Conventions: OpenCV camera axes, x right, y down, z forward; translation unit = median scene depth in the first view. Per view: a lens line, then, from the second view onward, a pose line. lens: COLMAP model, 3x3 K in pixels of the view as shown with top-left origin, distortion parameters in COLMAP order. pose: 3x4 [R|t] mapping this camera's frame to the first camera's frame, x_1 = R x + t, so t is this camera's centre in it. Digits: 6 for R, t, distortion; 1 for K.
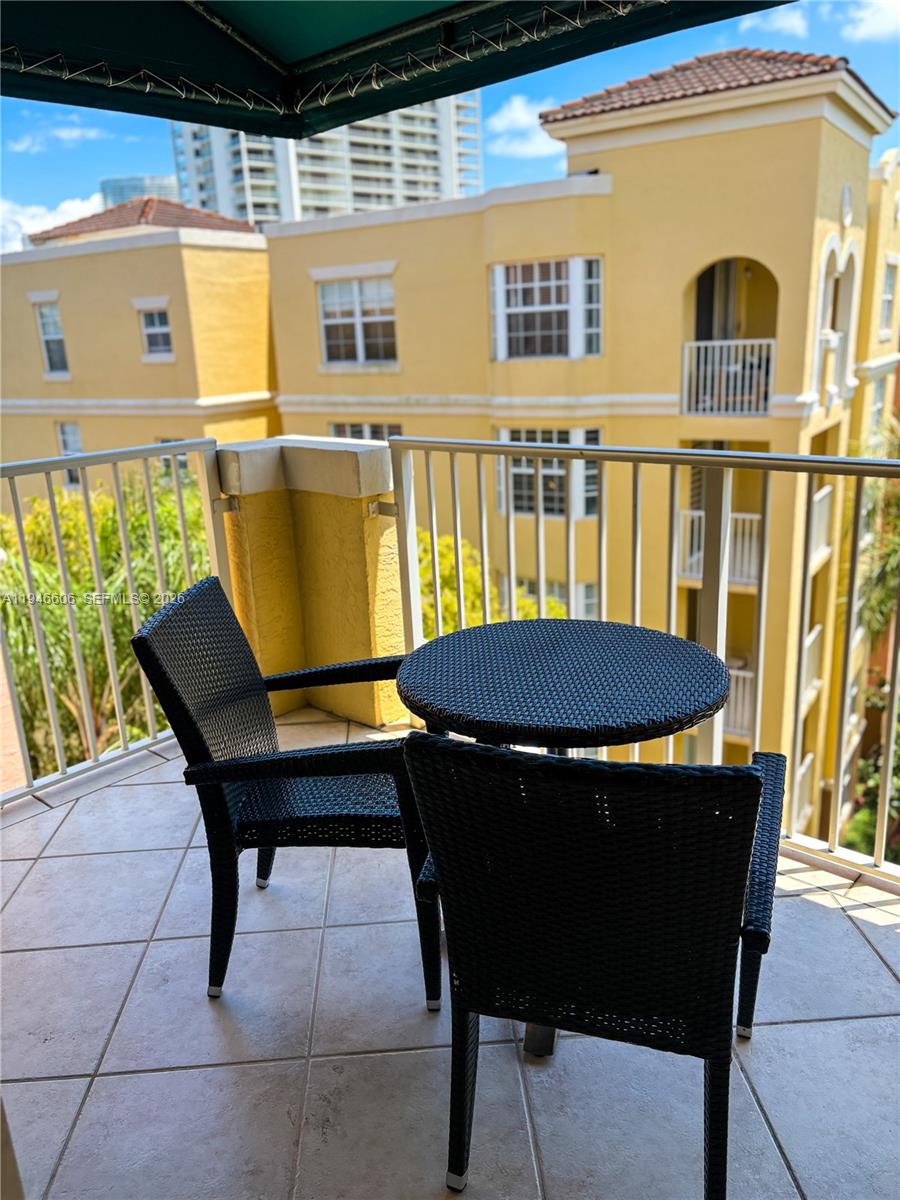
lens RADIAL K [[928.2, 0, 451.5], [0, 928.2, 600.4], [0, 0, 1]] dist [-0.001235, -0.015933]
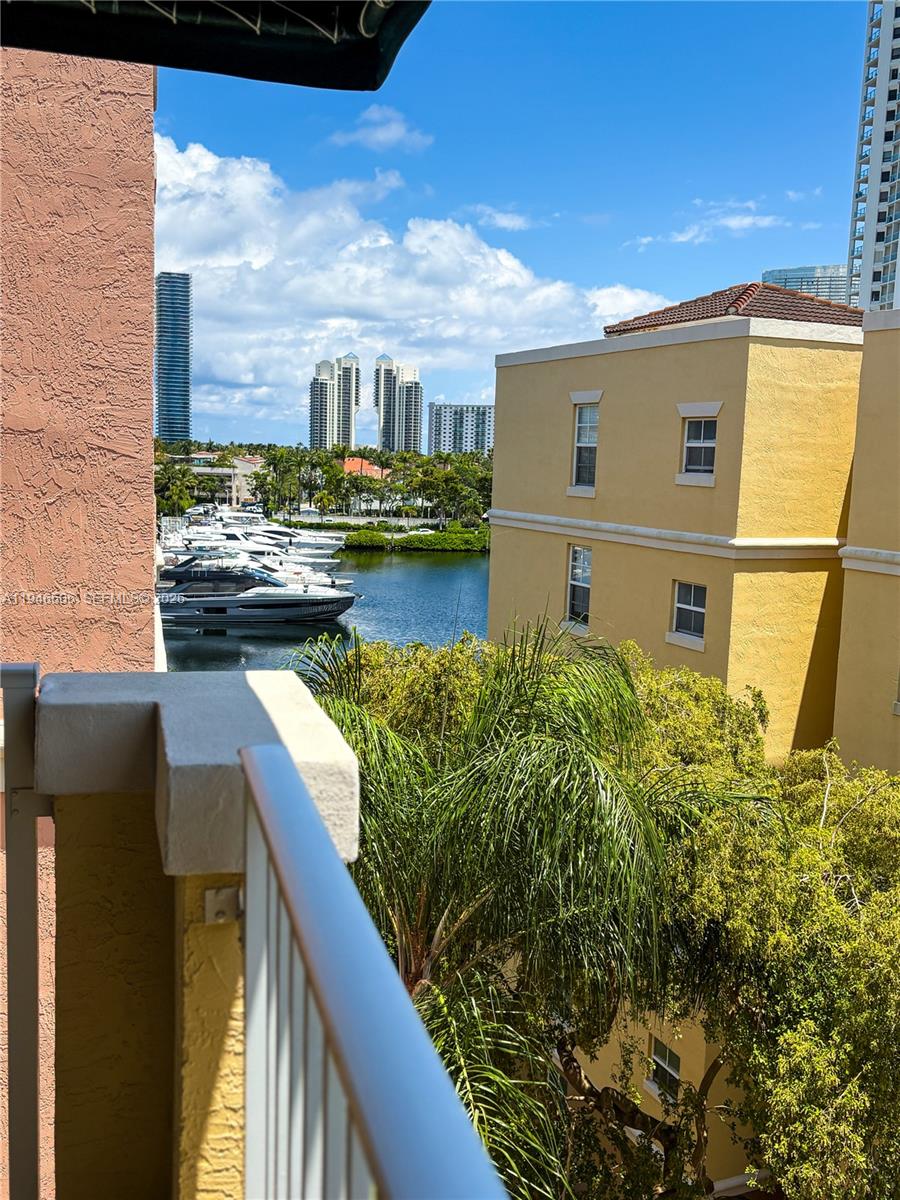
lens RADIAL K [[1149.5, 0, 449.5], [0, 1149.5, 602.3], [0, 0, 1]] dist [0.001465, 0.000000]
pose [[0.824656, 0.137384, -0.548697, 0.050125], [-0.216180, 0.972964, -0.081291, -0.041359], [0.522694, 0.185654, 0.832060, 0.122560]]
